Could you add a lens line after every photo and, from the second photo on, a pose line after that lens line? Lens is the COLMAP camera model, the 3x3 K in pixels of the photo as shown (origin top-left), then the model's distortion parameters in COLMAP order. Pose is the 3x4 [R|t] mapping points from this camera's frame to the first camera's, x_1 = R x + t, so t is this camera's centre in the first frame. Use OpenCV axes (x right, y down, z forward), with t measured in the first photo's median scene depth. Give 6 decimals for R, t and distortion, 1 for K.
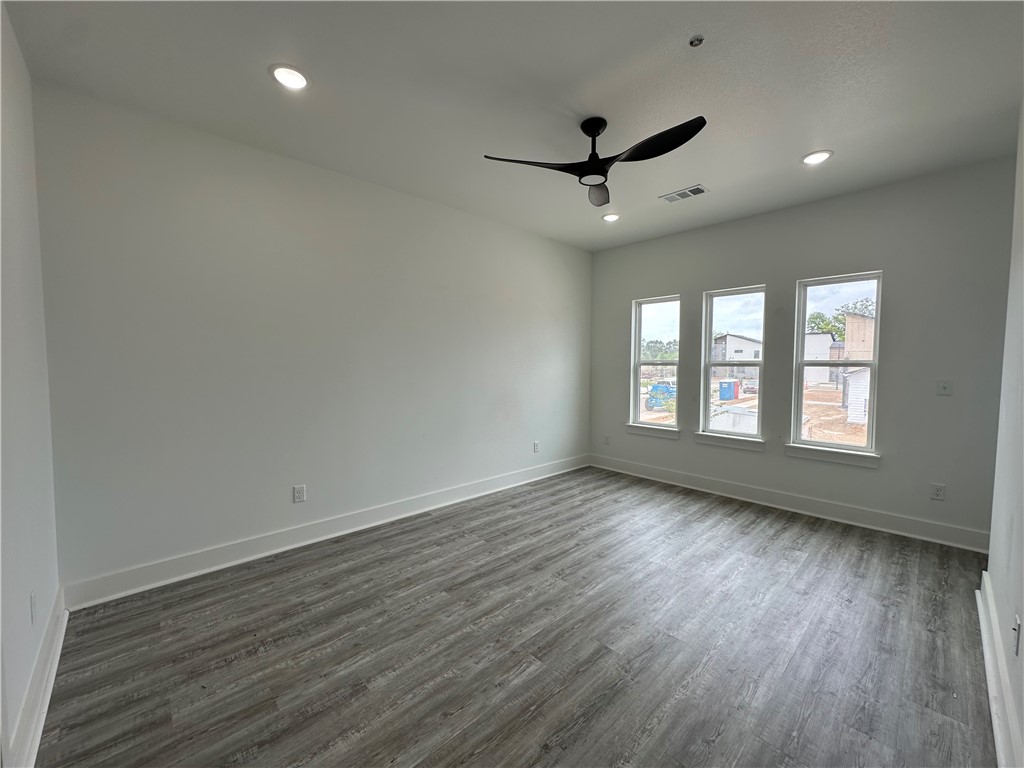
lens RADIAL K [[400.0, 0, 523.8], [0, 400.0, 386.6], [0, 0, 1]] dist [-0.000663, 0.000075]
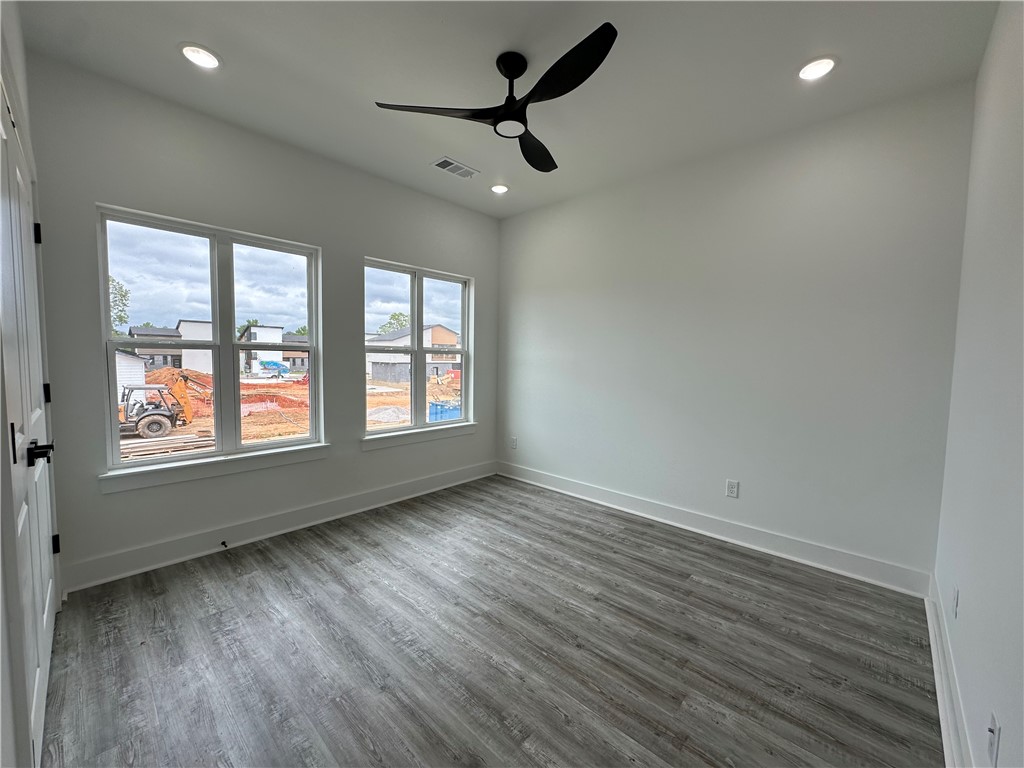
lens RADIAL K [[400.0, 0, 523.8], [0, 400.0, 386.6], [0, 0, 1]] dist [-0.000663, 0.000075]
pose [[-0.069735, -0.064788, 0.995459, -0.382641], [0.033145, 0.997187, 0.067223, -0.026066], [-0.997015, 0.037682, -0.067391, 0.821219]]
